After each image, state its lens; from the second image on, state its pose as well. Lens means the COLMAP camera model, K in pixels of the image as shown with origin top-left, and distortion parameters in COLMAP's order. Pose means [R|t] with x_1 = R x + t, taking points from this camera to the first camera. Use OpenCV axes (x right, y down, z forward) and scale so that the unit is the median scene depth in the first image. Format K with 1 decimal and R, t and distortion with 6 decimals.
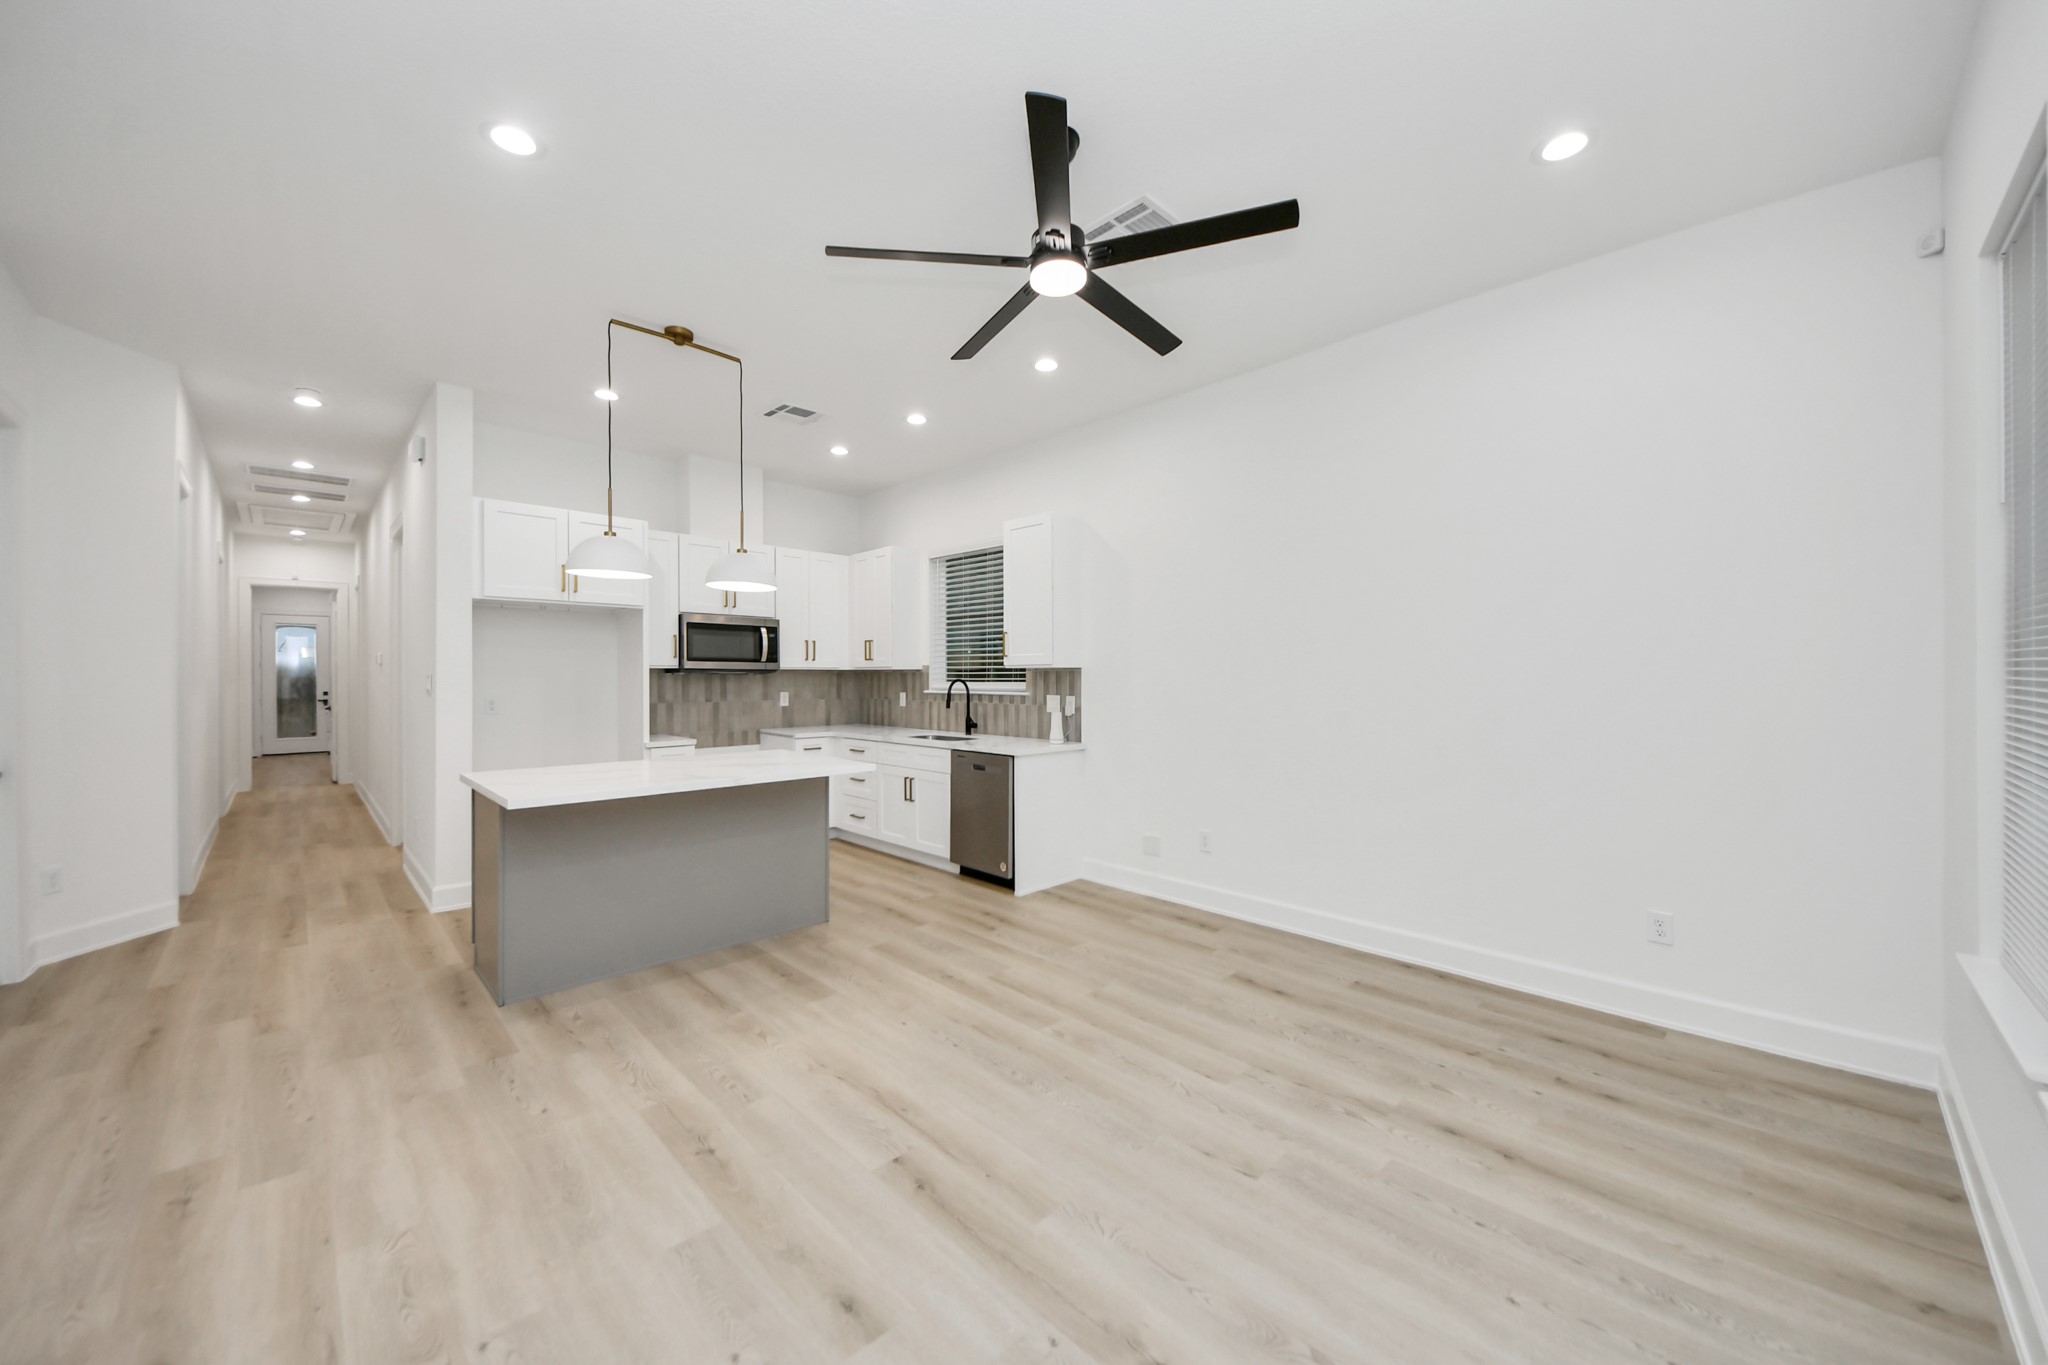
lens RADIAL K [[744.5, 0, 1022.5], [0, 744.5, 672.4], [0, 0, 1]] dist [0.010716, -0.008292]
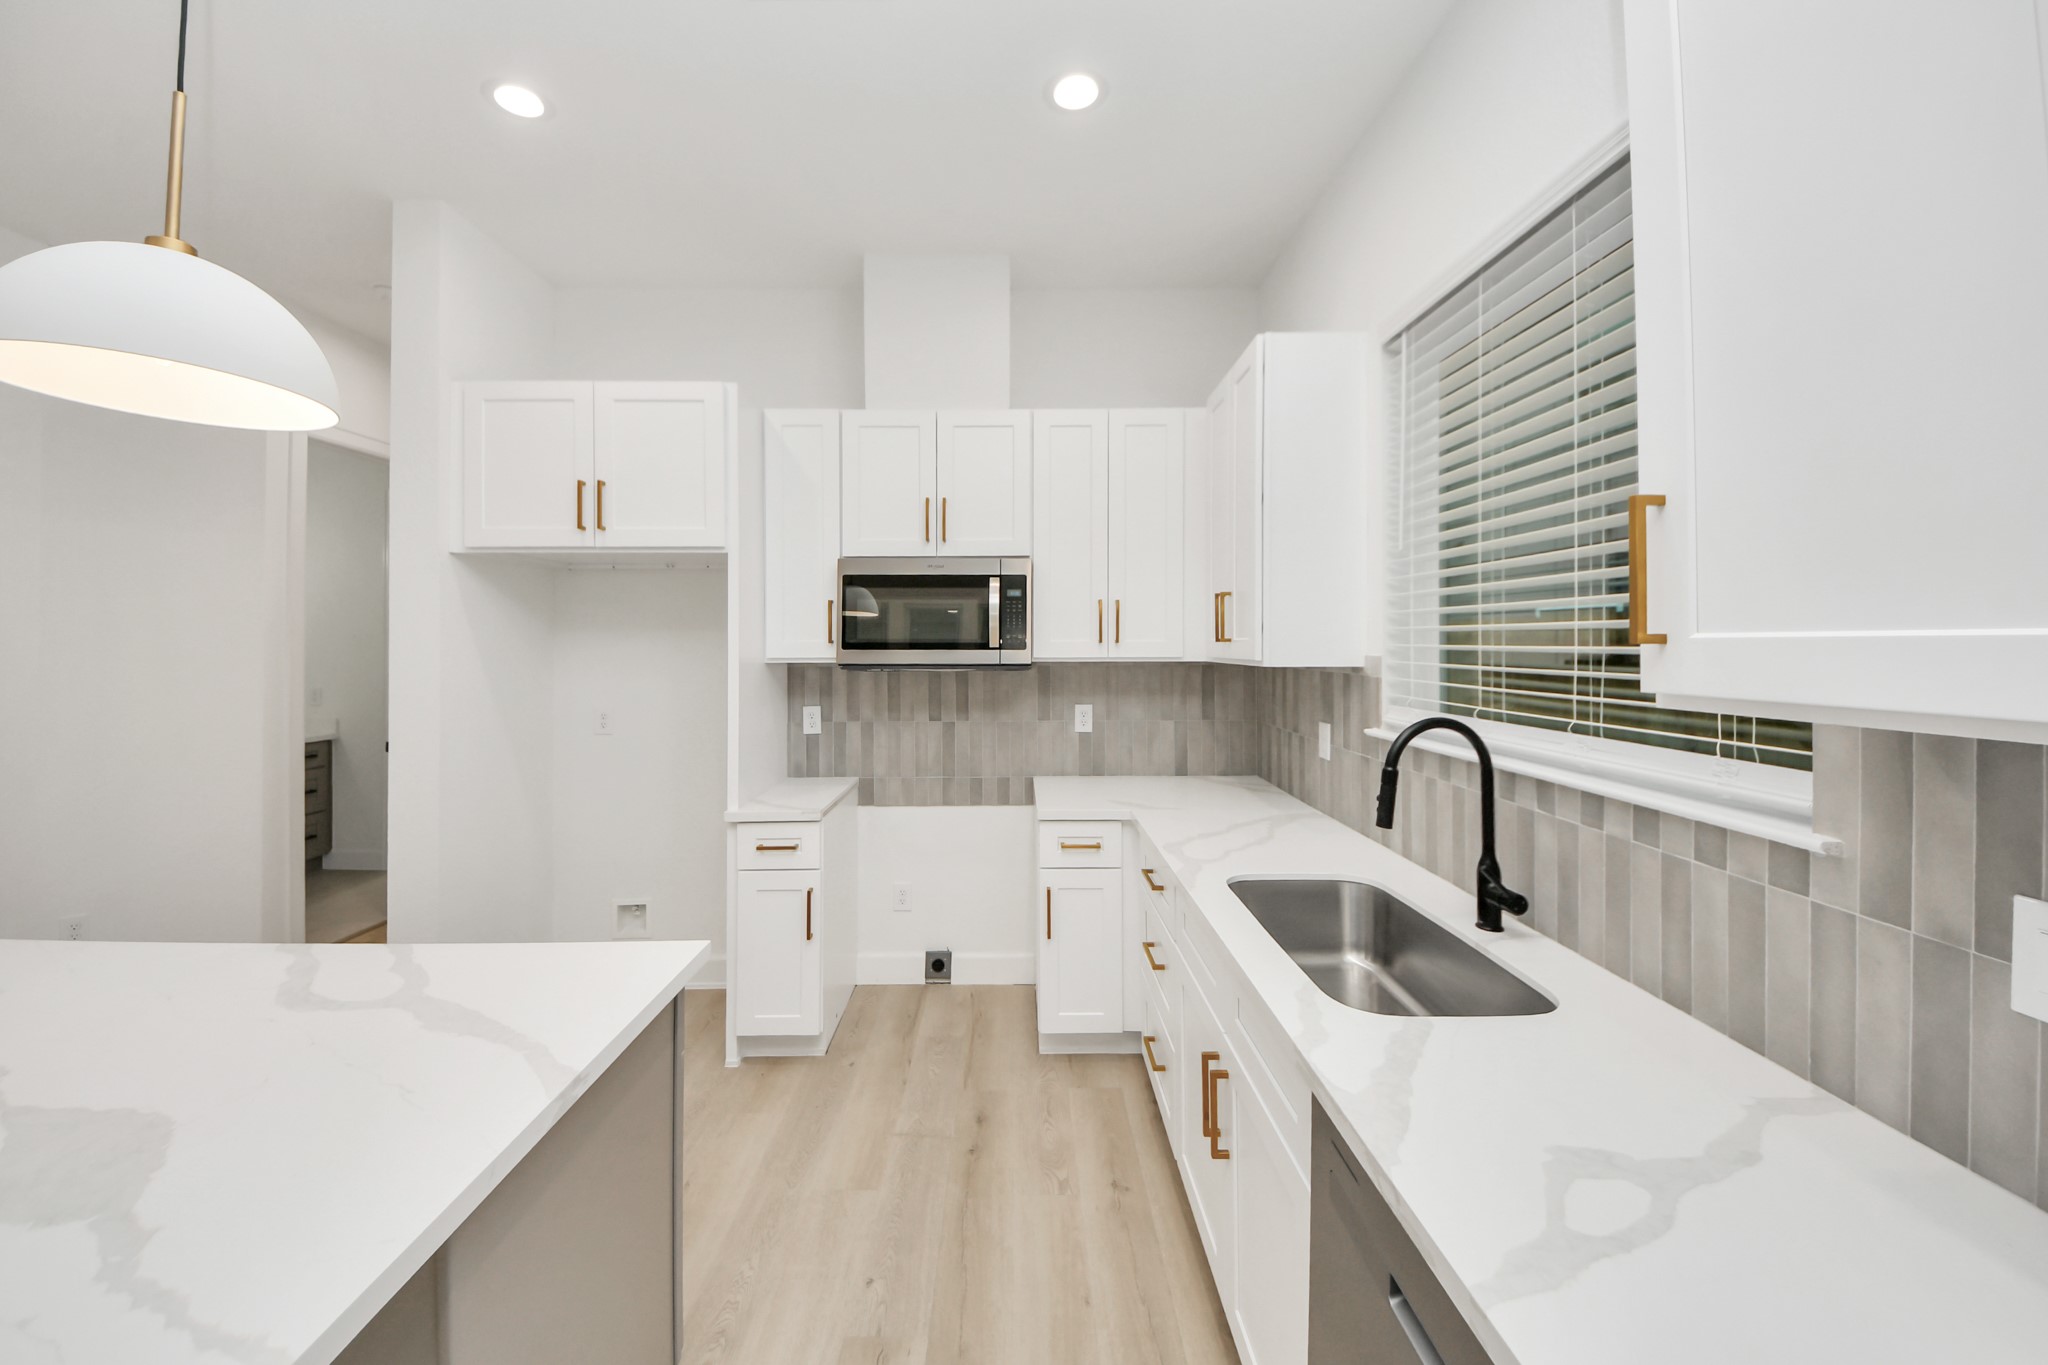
lens RADIAL K [[744.5, 0, 1012.7], [0, 744.5, 626.1], [0, 0, 1]] dist [0.010716, -0.008292]
pose [[0.714270, -0.014731, -0.699716, -0.007355], [0.003396, 0.999840, -0.017583, -0.022098], [0.699862, 0.010183, 0.714205, 0.780882]]
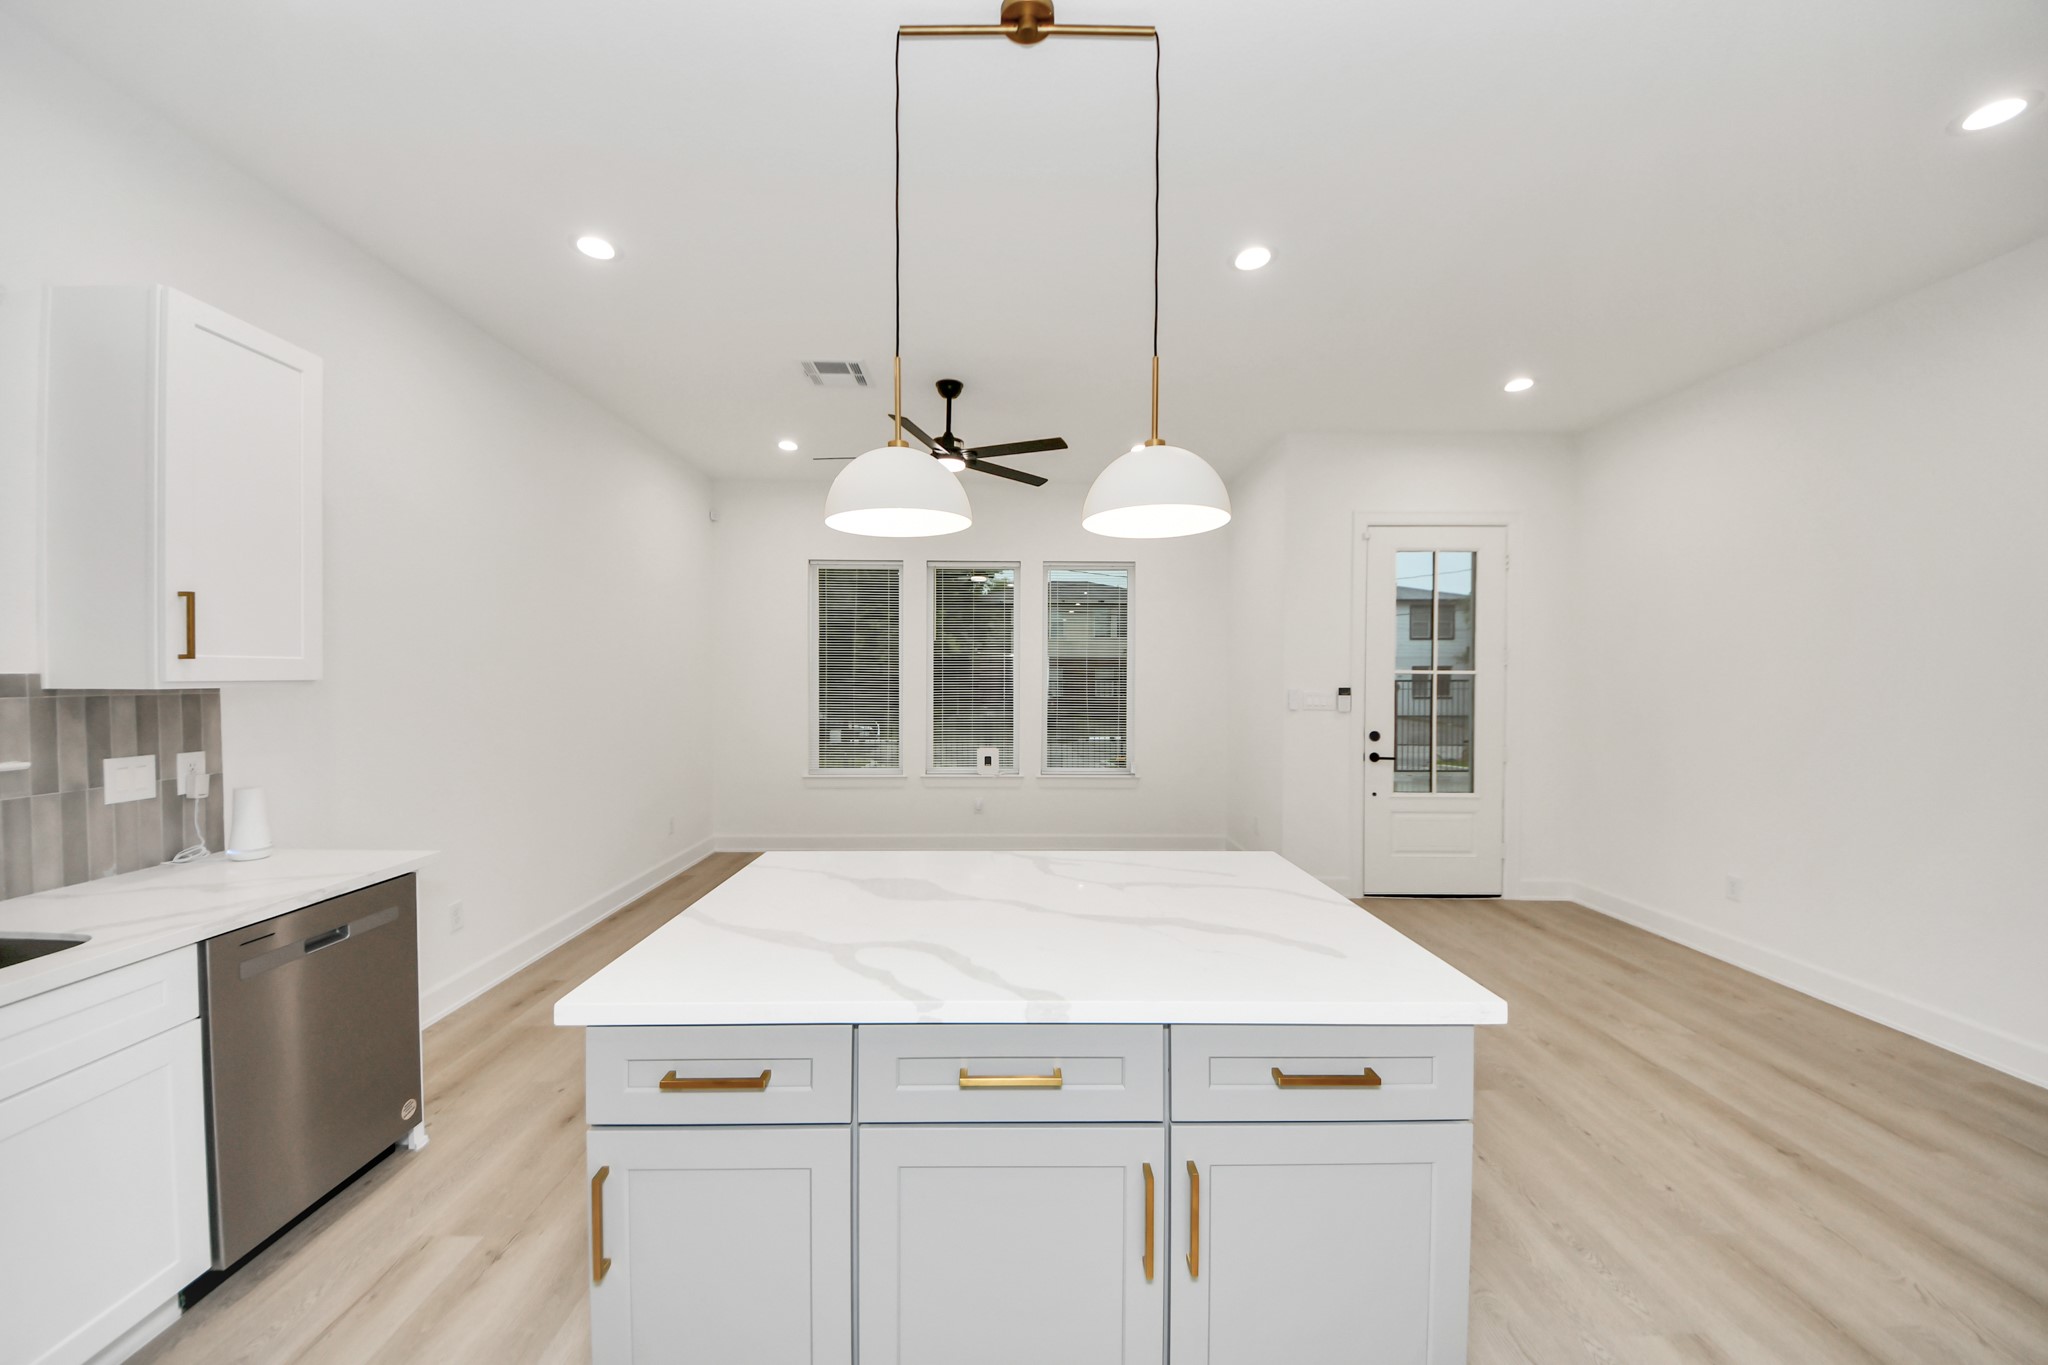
lens RADIAL K [[702.7, 0, 1011.2], [0, 702.7, 675.4], [0, 0, 1]] dist [0.005336, -0.000345]
pose [[-0.715627, 0.000165, 0.698483, -0.561934], [-0.004235, 0.999981, -0.004575, -0.012626], [-0.698470, -0.006232, -0.715612, 0.968182]]
